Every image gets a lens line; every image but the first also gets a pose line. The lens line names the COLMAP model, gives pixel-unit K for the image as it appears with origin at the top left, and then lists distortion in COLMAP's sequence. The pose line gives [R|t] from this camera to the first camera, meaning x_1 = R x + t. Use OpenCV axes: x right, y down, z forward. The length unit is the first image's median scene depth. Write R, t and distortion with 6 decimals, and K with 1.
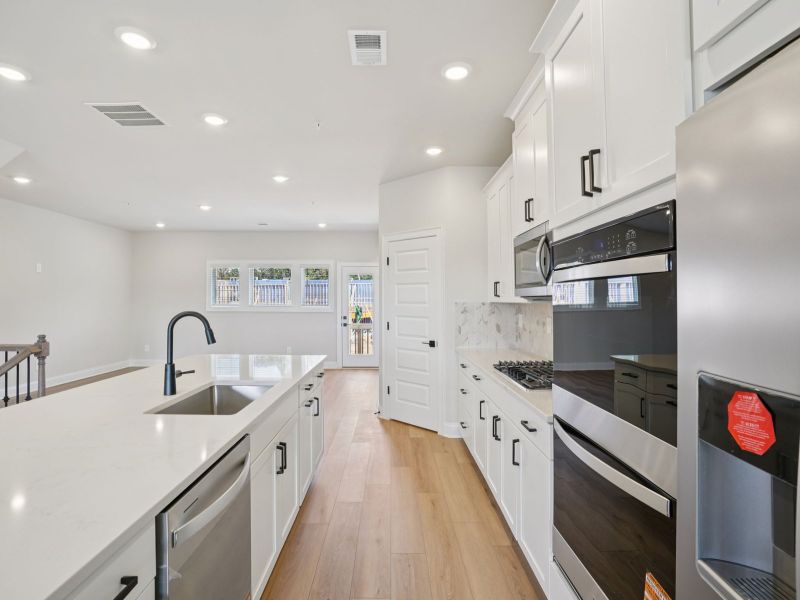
lens RADIAL K [[419.3, 0, 395.8], [0, 419.3, 297.9], [0, 0, 1]] dist [-0.019080, 0.003696]
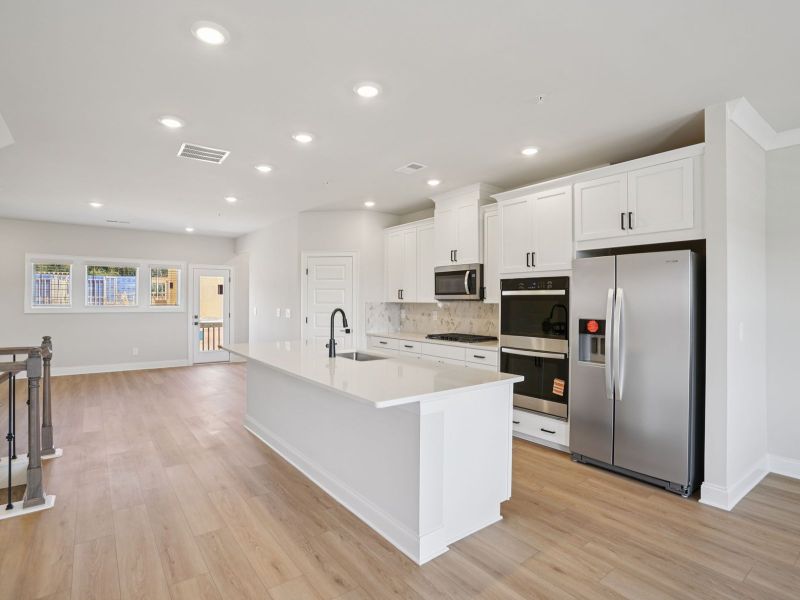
lens RADIAL K [[419.3, 0, 401.8], [0, 419.3, 300.4], [0, 0, 1]] dist [-0.019080, 0.003696]
pose [[0.795792, -0.000122, 0.605570, -0.662124], [-0.004288, 0.999974, 0.005837, -0.005542], [-0.605555, -0.007242, 0.795771, -0.266197]]
